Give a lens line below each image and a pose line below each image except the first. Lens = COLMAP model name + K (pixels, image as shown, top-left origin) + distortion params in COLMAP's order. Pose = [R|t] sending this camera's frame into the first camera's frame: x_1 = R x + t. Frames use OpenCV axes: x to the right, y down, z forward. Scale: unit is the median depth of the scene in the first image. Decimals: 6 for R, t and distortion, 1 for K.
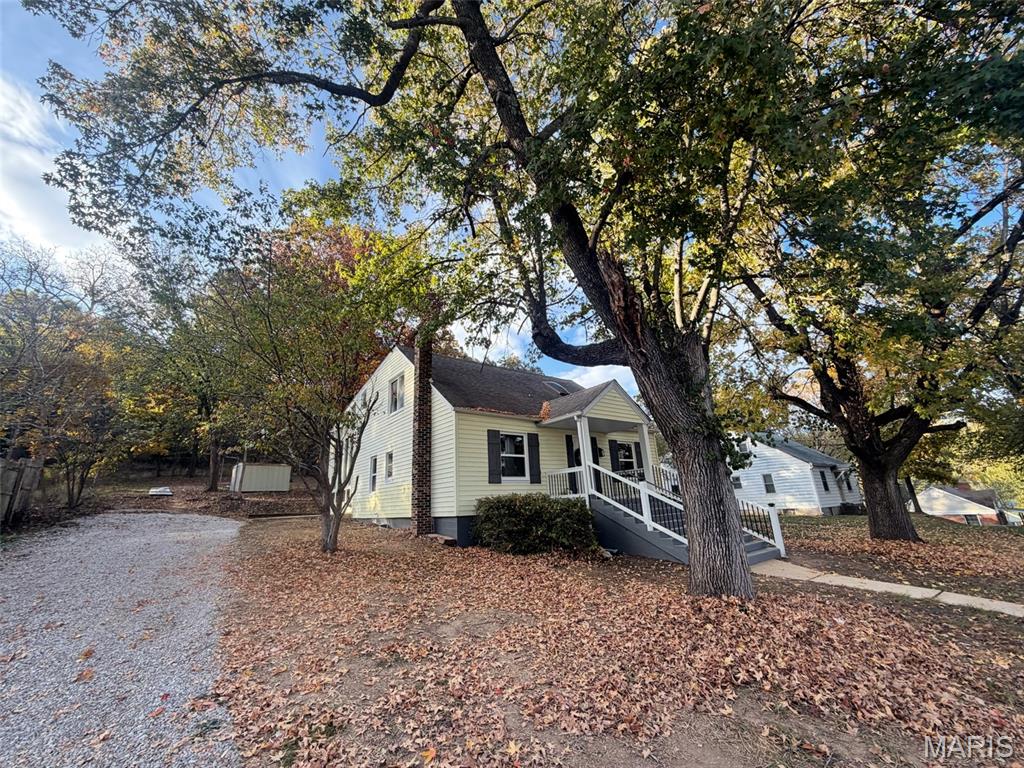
lens RADIAL K [[406.6, 0, 508.6], [0, 406.6, 385.1], [0, 0, 1]] dist [0.003248, 0.000081]
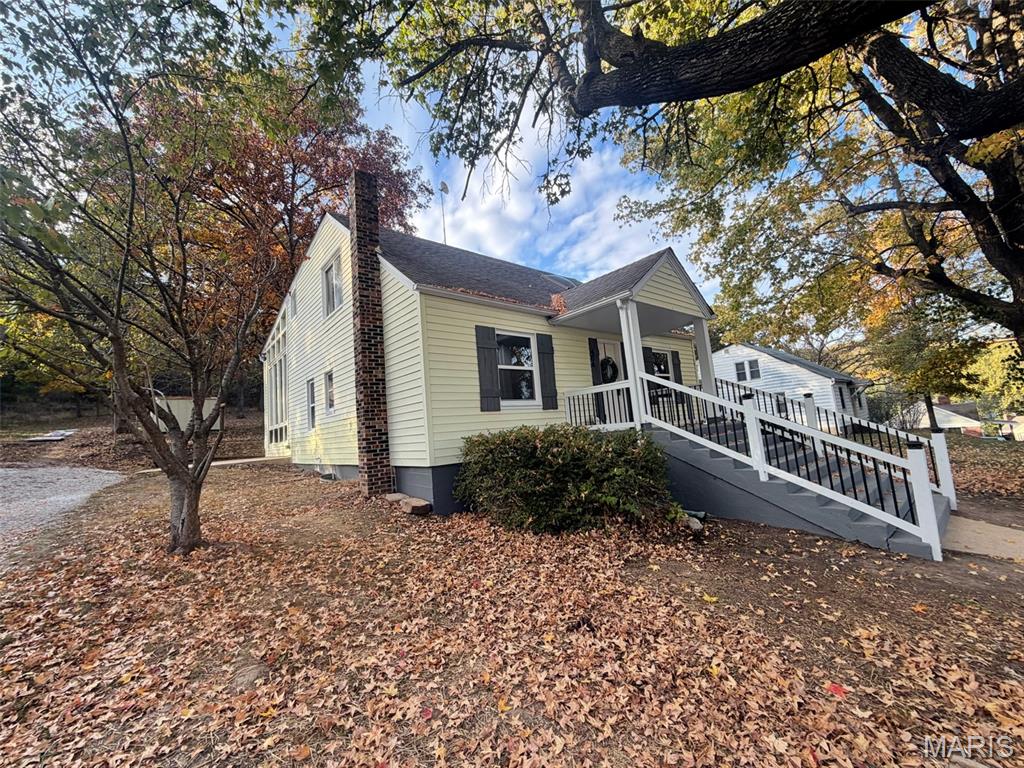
lens RADIAL K [[406.6, 0, 508.0], [0, 406.6, 382.5], [0, 0, 1]] dist [0.003248, 0.000081]
pose [[0.997729, -0.027639, 0.061427, -0.042721], [0.017246, 0.986362, 0.163685, 0.094178], [-0.065113, -0.162254, 0.984598, 0.379463]]
